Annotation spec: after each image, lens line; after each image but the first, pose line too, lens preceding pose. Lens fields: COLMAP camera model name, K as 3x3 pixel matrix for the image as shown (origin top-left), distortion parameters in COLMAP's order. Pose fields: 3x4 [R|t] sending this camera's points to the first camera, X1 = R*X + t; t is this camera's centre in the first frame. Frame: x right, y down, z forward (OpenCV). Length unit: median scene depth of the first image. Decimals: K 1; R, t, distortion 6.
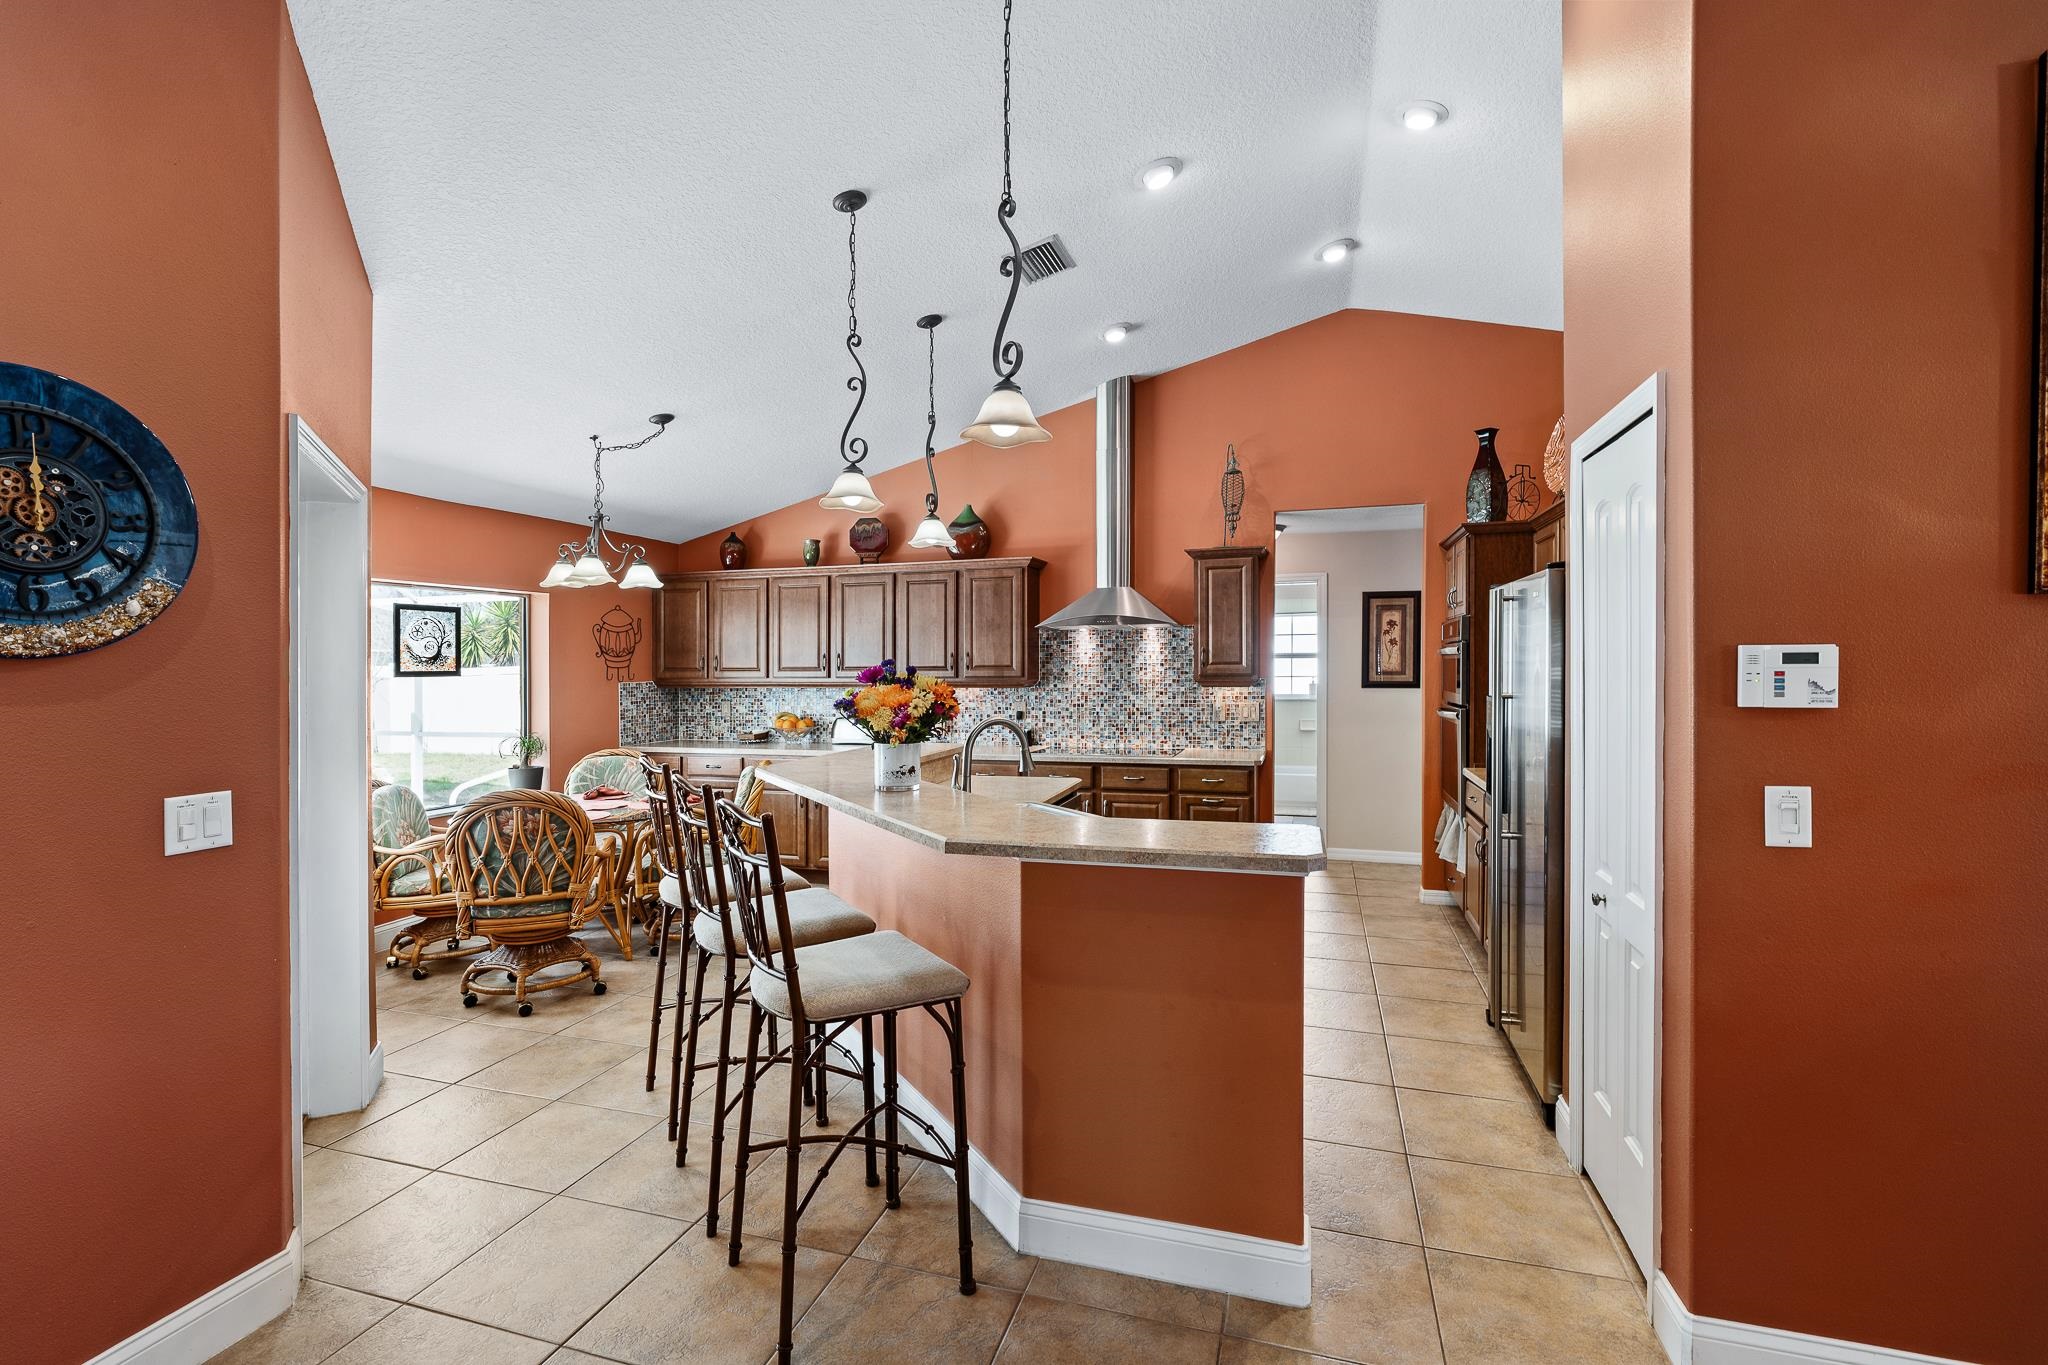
lens RADIAL K [[927.0, 0, 1023.7], [0, 927.0, 675.7], [0, 0, 1]] dist [-0.011039, 0.002332]
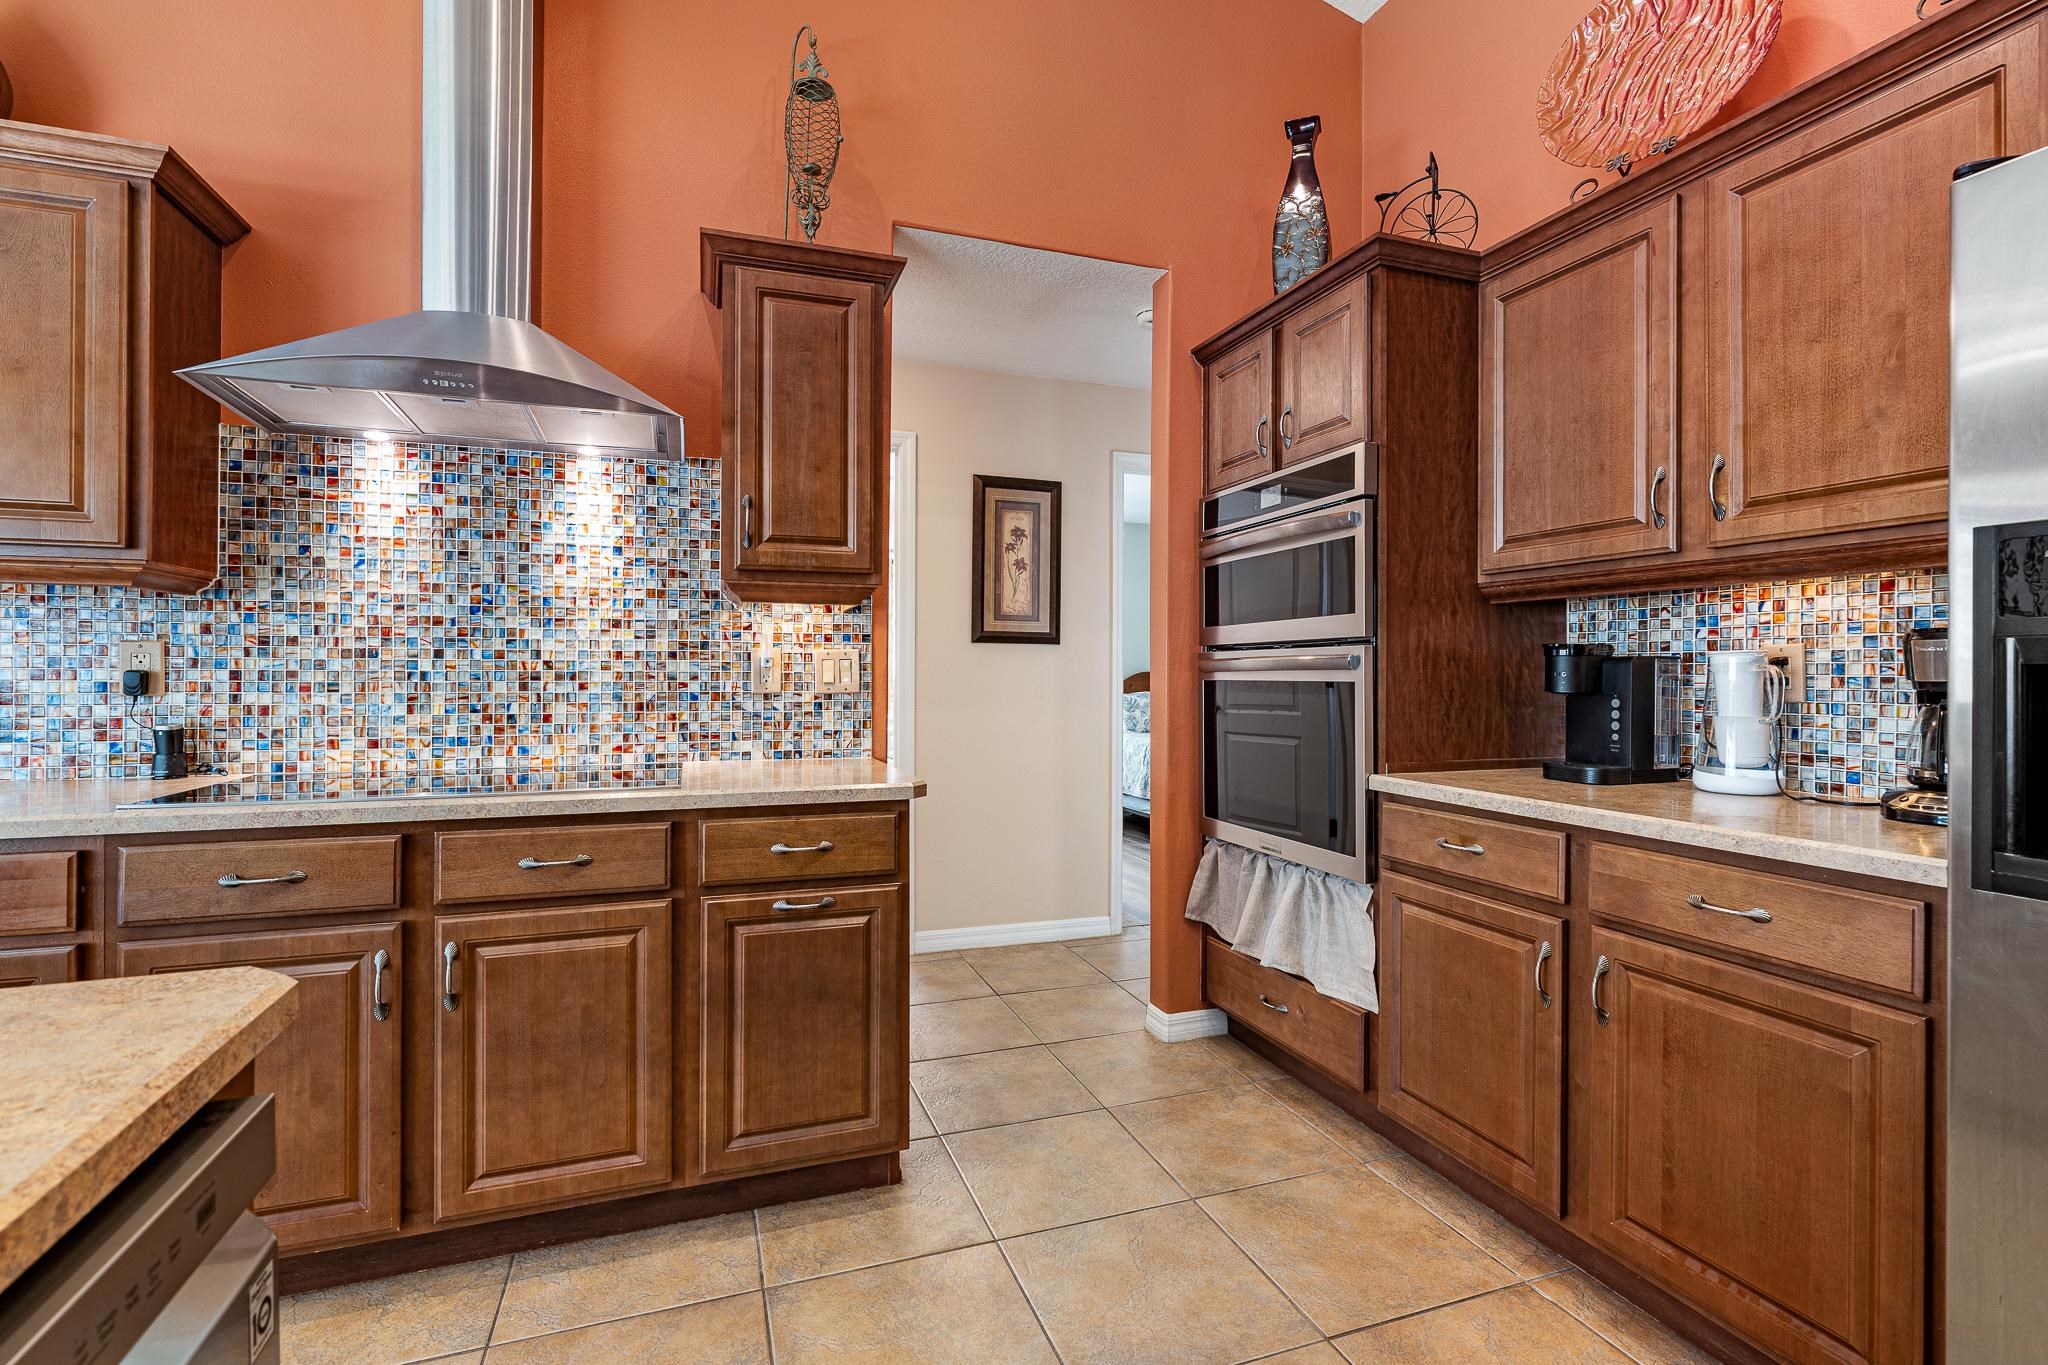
lens RADIAL K [[927.0, 0, 1009.5], [0, 927.0, 686.2], [0, 0, 1]] dist [-0.011039, 0.002332]
pose [[0.804103, 0.002265, 0.594485, 0.050640], [-0.001072, 0.999997, -0.002361, 0.046043], [-0.594489, 0.001261, 0.804103, 0.591006]]
